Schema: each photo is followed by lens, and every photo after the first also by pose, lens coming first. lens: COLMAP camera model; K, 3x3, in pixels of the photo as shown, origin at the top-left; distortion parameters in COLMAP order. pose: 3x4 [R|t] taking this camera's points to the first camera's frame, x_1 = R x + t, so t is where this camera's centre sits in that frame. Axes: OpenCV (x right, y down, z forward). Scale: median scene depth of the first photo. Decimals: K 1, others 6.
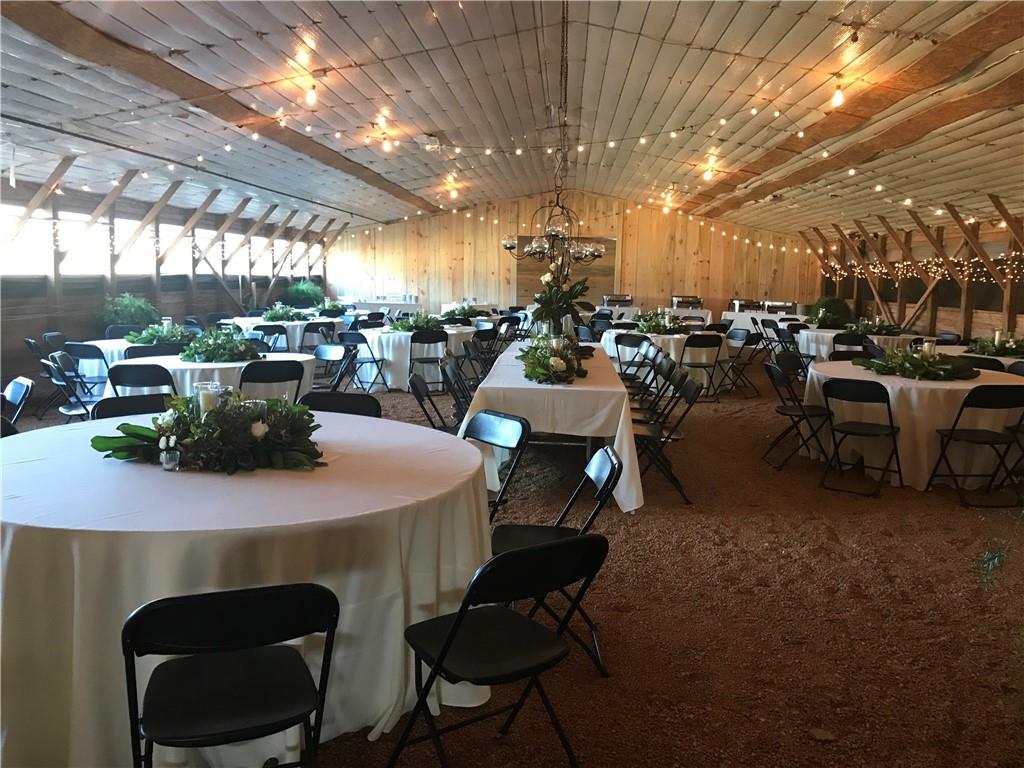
lens RADIAL K [[844.3, 0, 512.0], [0, 844.3, 384.0], [0, 0, 1]] dist [0.002497, 0.001316]
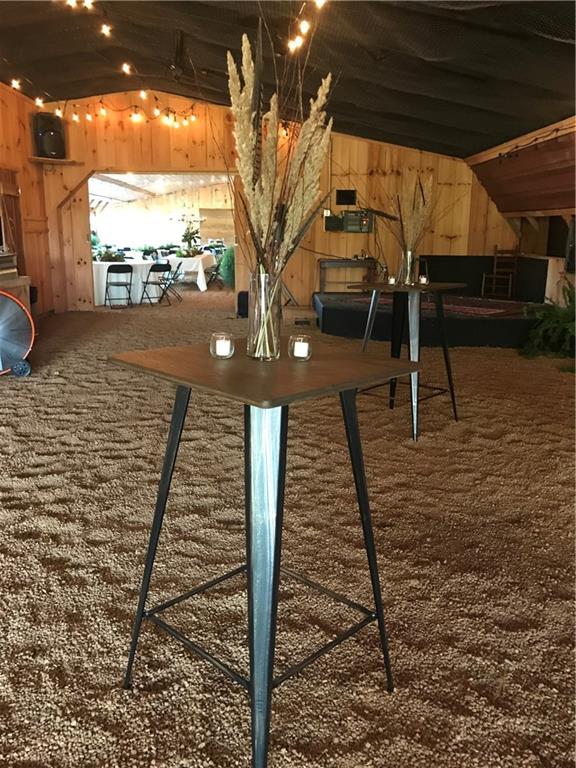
lens RADIAL K [[633.2, 0, 288.0], [0, 633.2, 384.0], [0, 0, 1]] dist [0.002497, 0.001316]
pose [[0.995161, -0.029387, 0.093762, 0.123781], [0.019085, 0.993866, 0.108935, 0.134215], [-0.096388, -0.106618, 0.989617, -0.968670]]
